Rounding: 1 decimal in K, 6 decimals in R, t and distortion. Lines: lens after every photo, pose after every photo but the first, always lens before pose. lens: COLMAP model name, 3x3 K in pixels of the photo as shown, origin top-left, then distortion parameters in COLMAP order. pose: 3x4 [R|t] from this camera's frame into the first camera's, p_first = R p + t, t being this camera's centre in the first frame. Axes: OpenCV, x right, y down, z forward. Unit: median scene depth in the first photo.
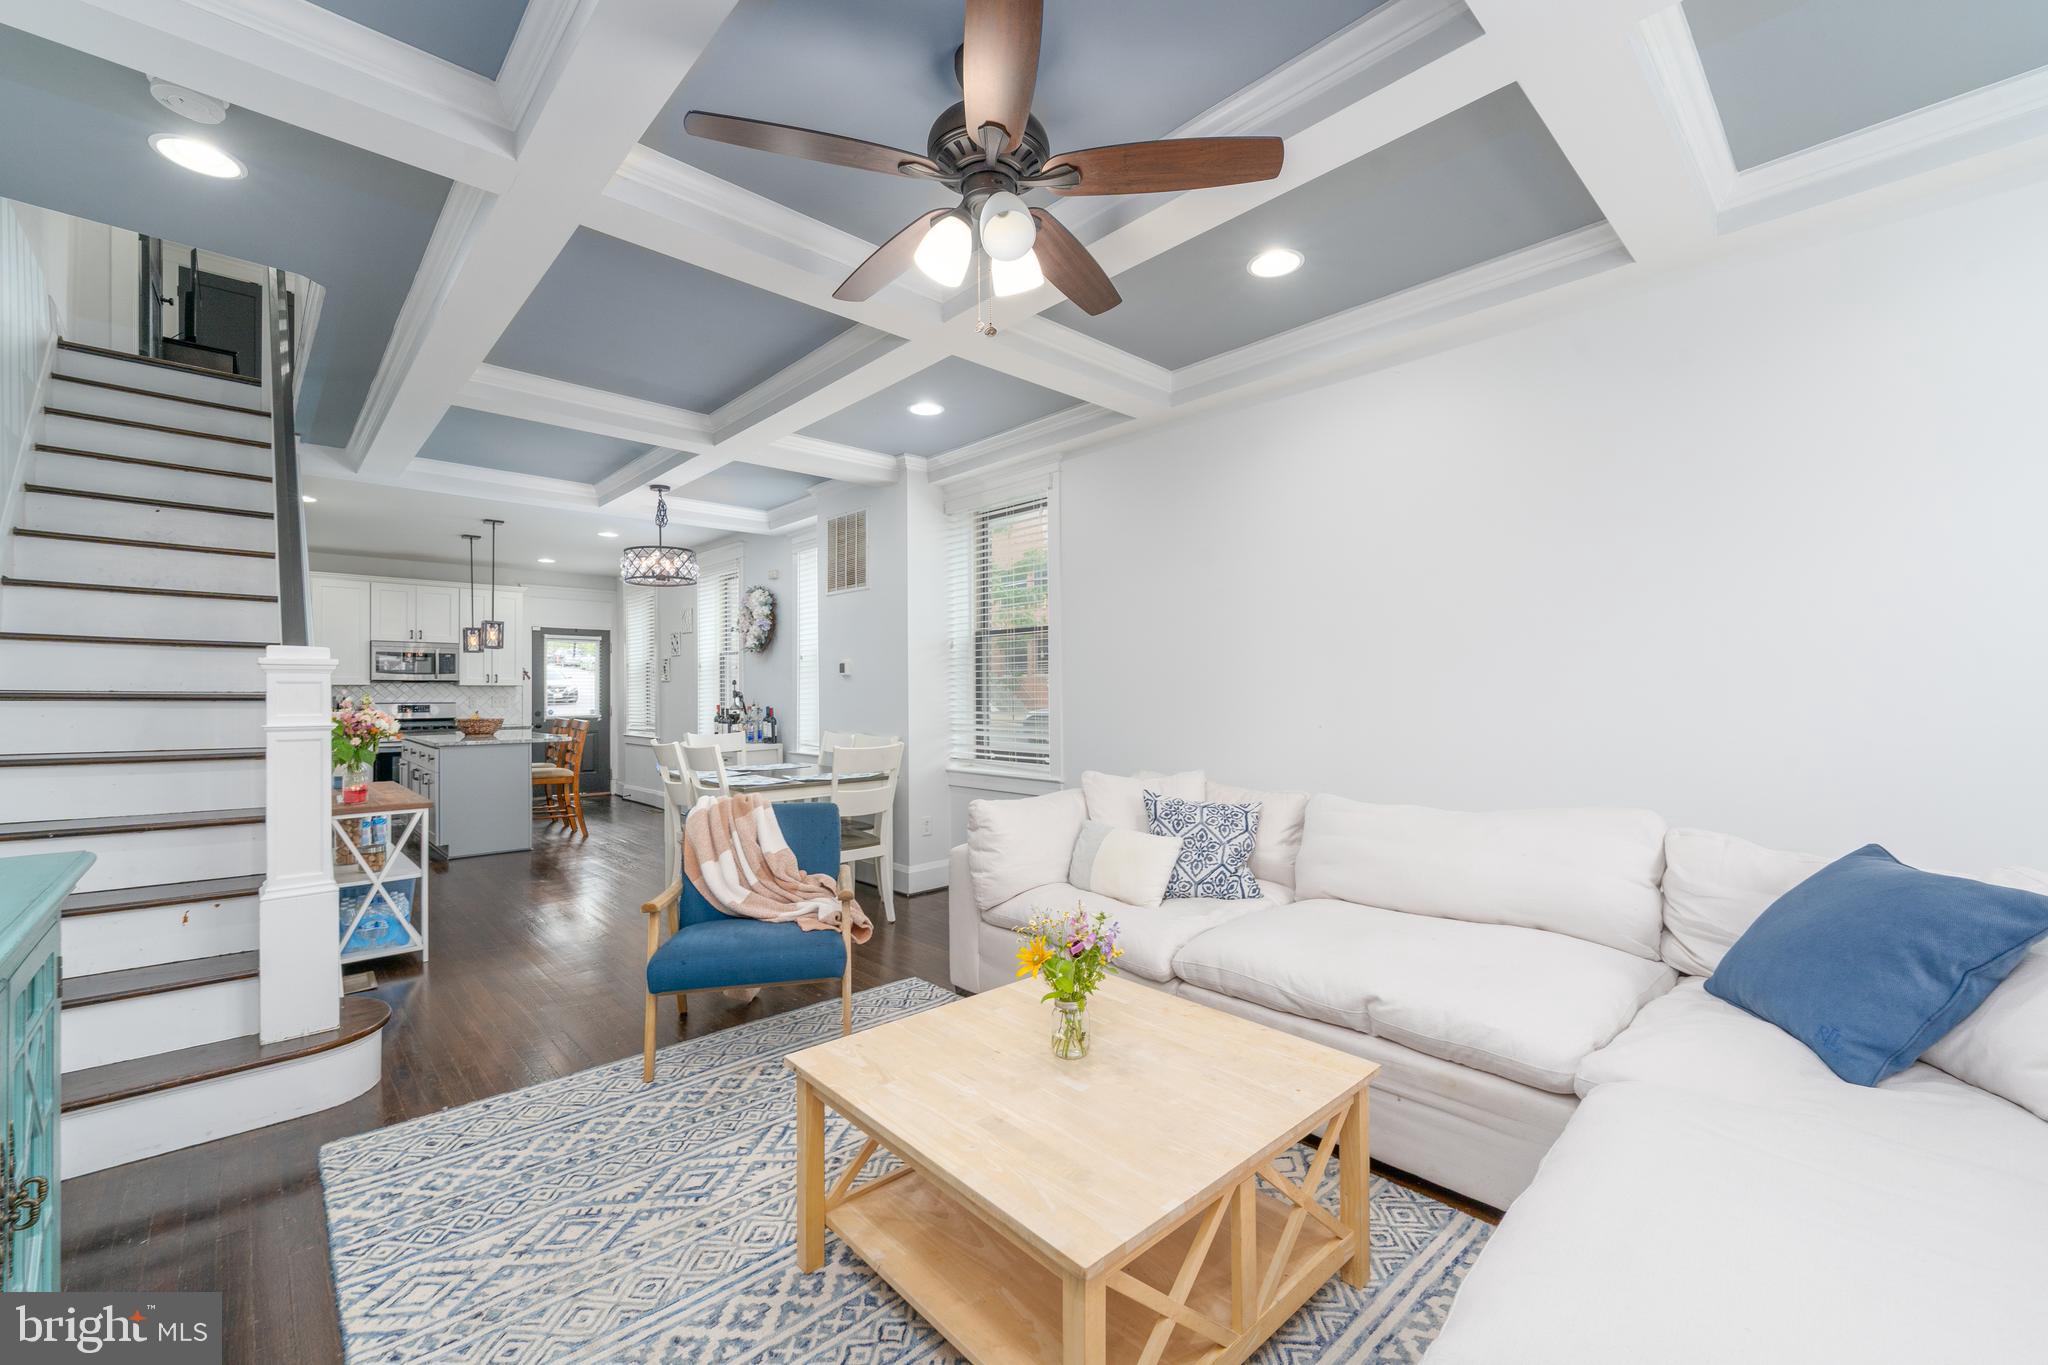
lens RADIAL K [[862.0, 0, 1037.4], [0, 862.0, 690.8], [0, 0, 1]] dist [0.007894, -0.003151]
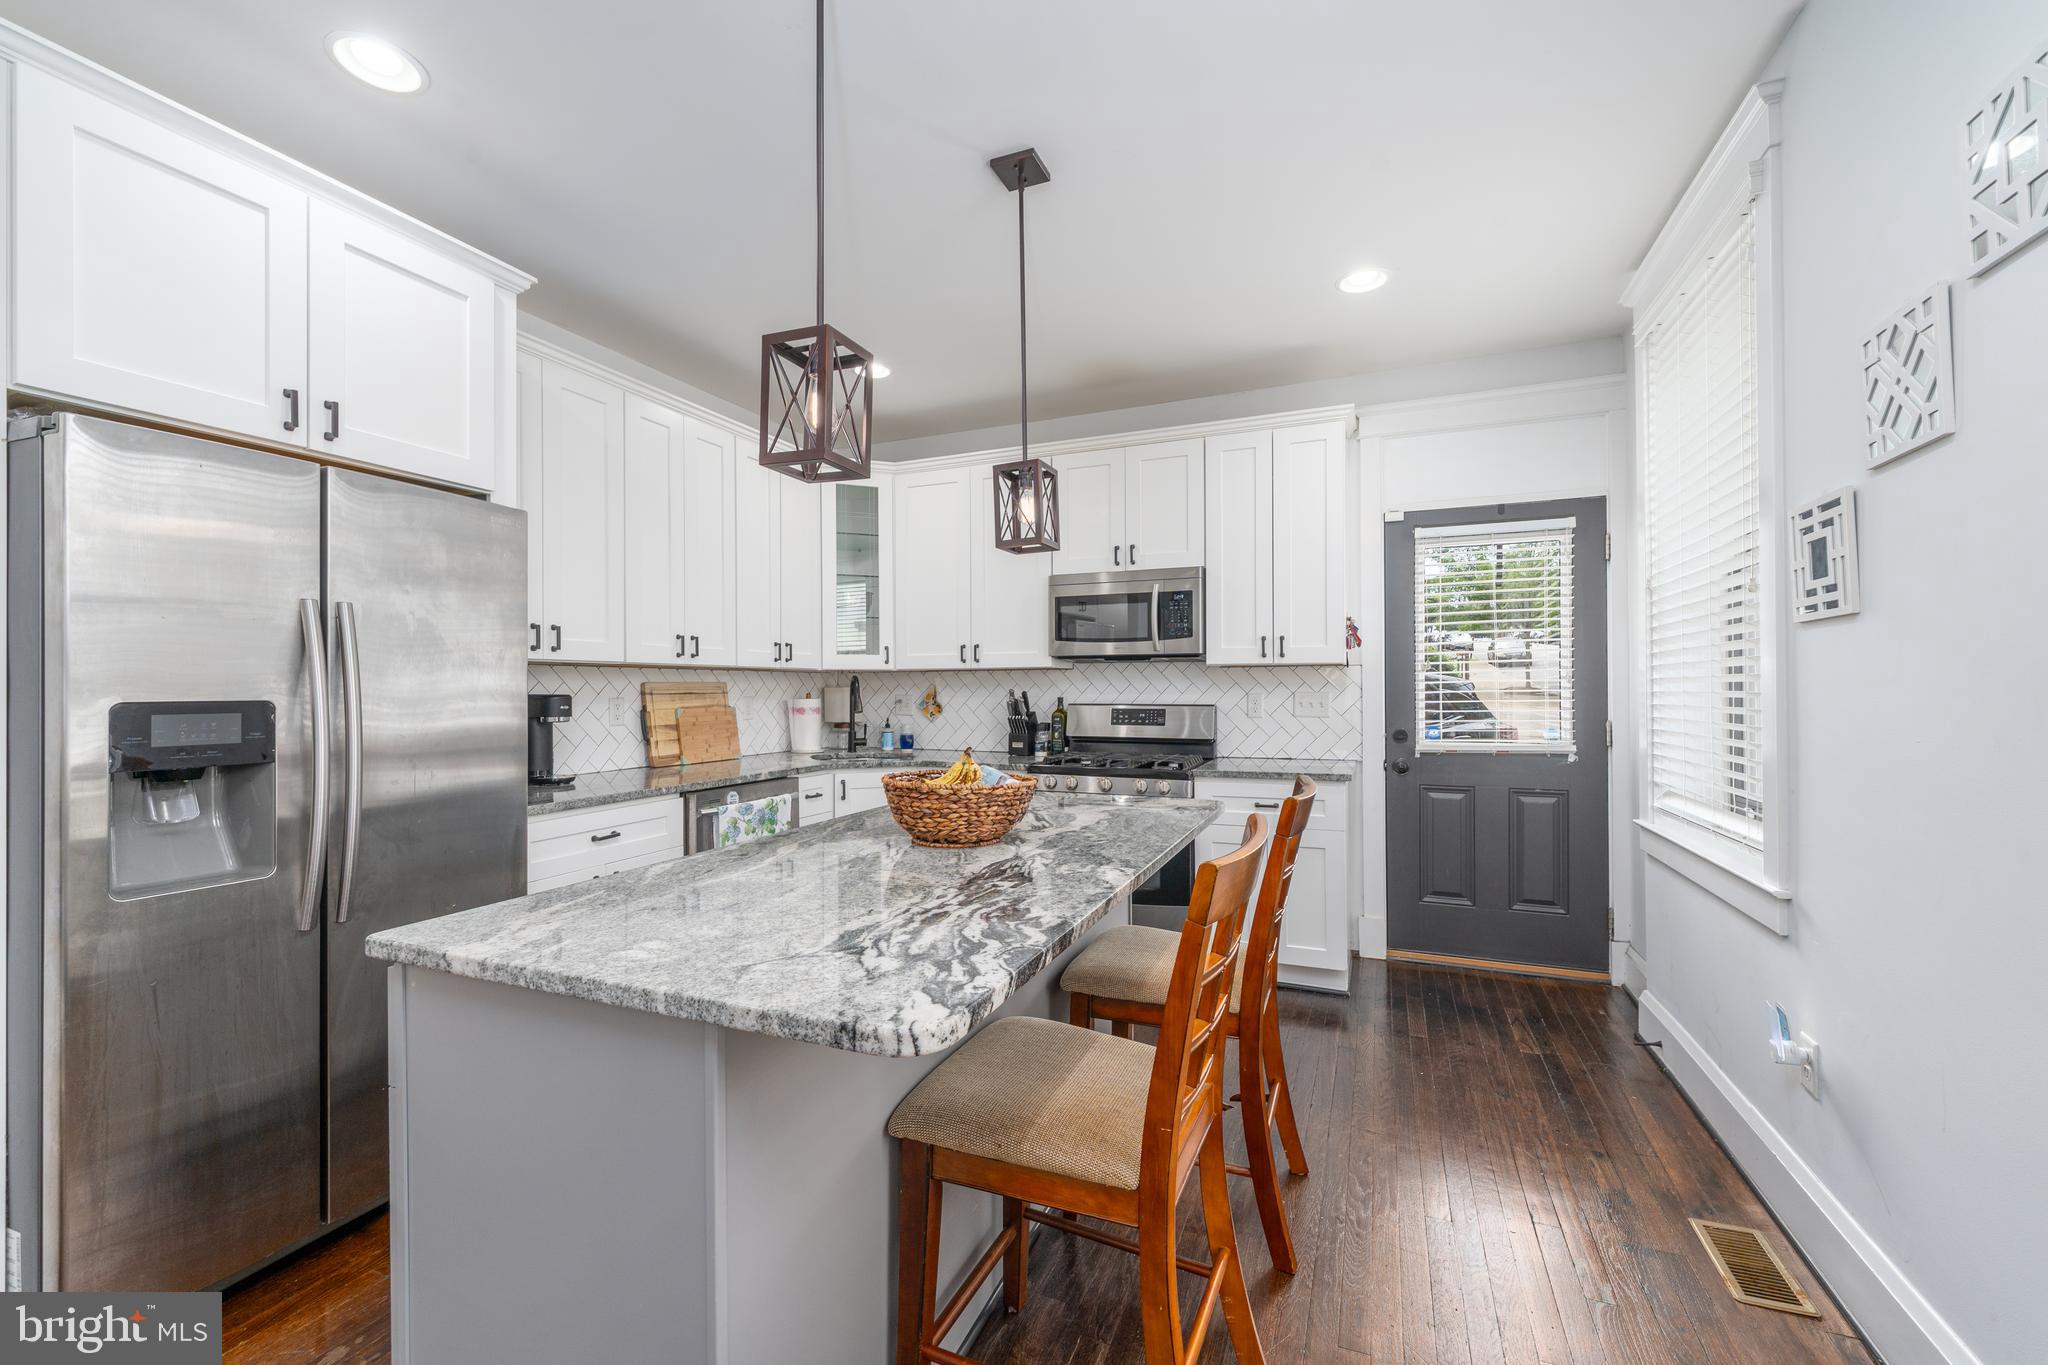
lens RADIAL K [[862.0, 0, 1032.1], [0, 862.0, 681.1], [0, 0, 1]] dist [0.007894, -0.003151]
pose [[0.424817, -0.003653, -0.905272, -0.387515], [0.003677, 0.999991, -0.002310, 0.002473], [0.905272, -0.002347, 0.424826, 0.893287]]
